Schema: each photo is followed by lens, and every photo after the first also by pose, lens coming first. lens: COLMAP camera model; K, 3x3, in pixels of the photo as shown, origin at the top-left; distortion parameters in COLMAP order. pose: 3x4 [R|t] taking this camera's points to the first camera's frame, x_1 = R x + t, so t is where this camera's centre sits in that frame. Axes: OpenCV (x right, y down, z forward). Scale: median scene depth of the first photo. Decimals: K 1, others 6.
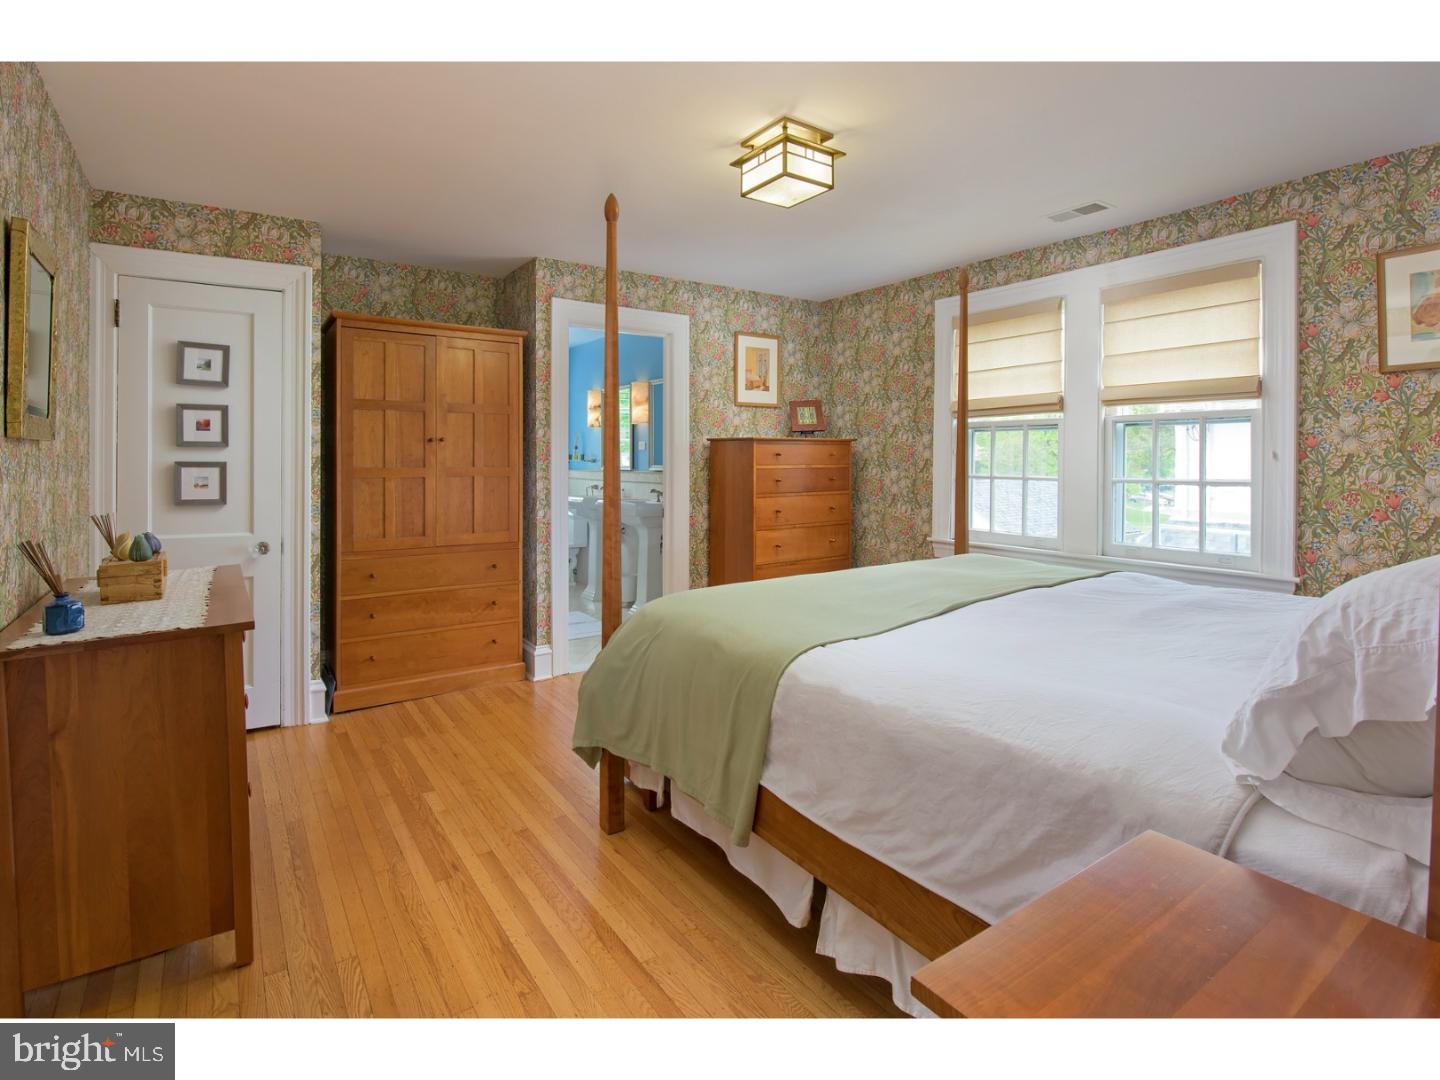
lens RADIAL K [[680.7, 0, 720.0], [0, 680.7, 540.0], [0, 0, 1]] dist [0.000457, 0.000112]
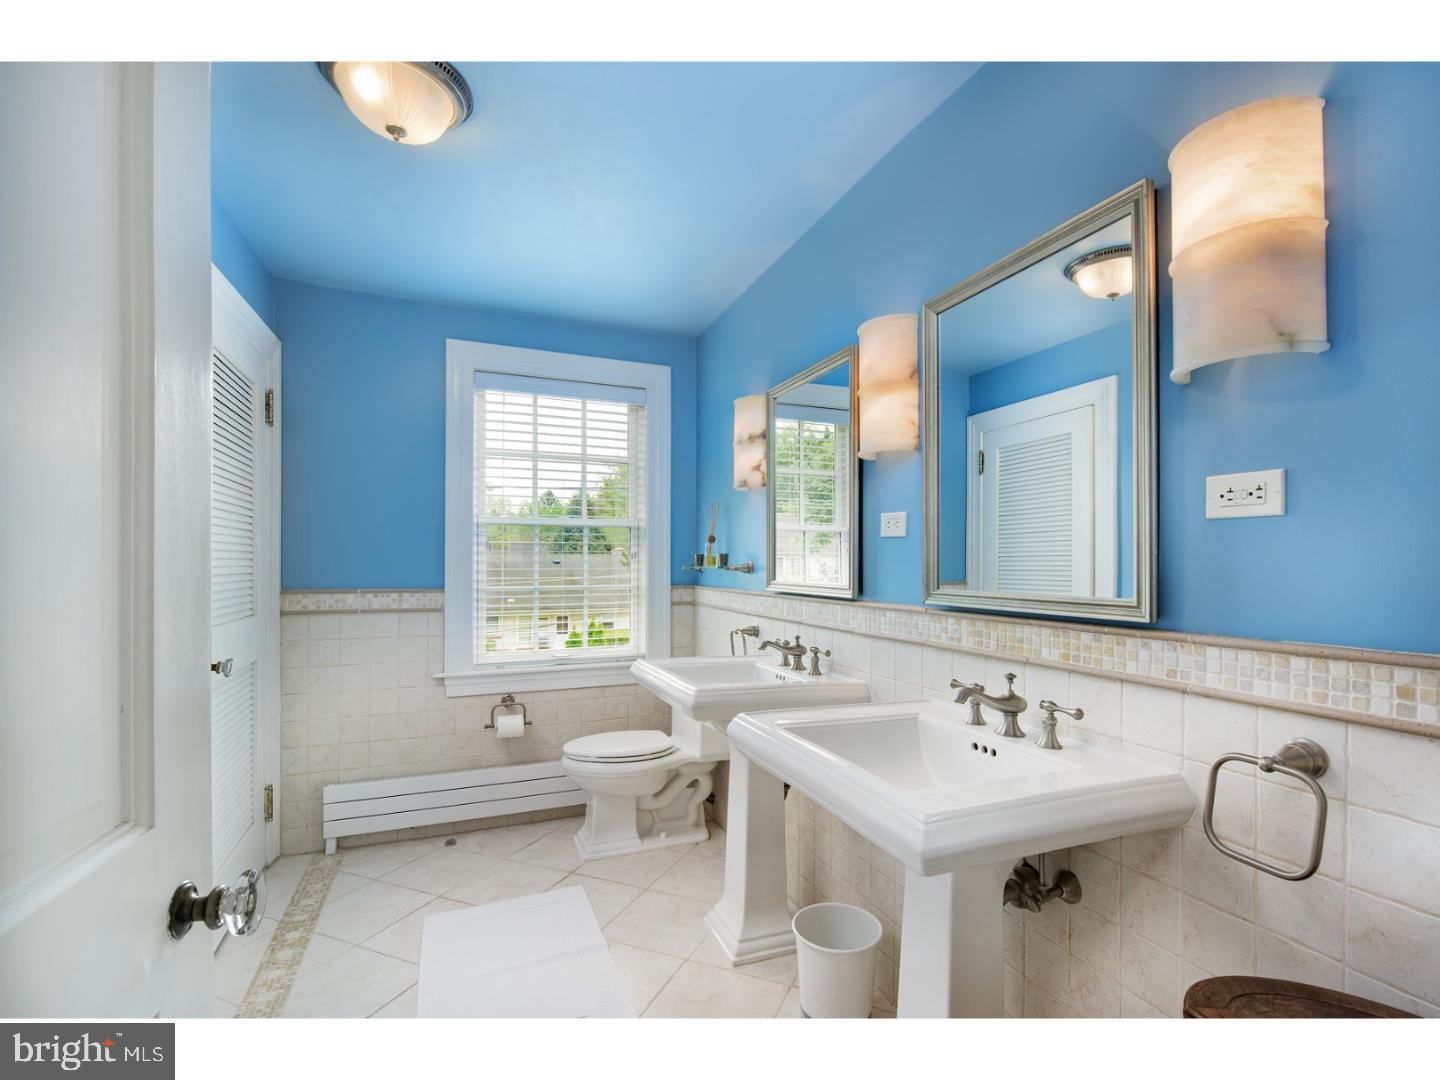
lens RADIAL K [[680.7, 0, 720.0], [0, 680.7, 540.0], [0, 0, 1]] dist [0.000457, 0.000112]
pose [[0.970214, -0.017768, -0.241597, -0.112108], [-0.017253, 0.989706, -0.142072, -0.082513], [0.241634, 0.142008, 0.959920, 0.656924]]
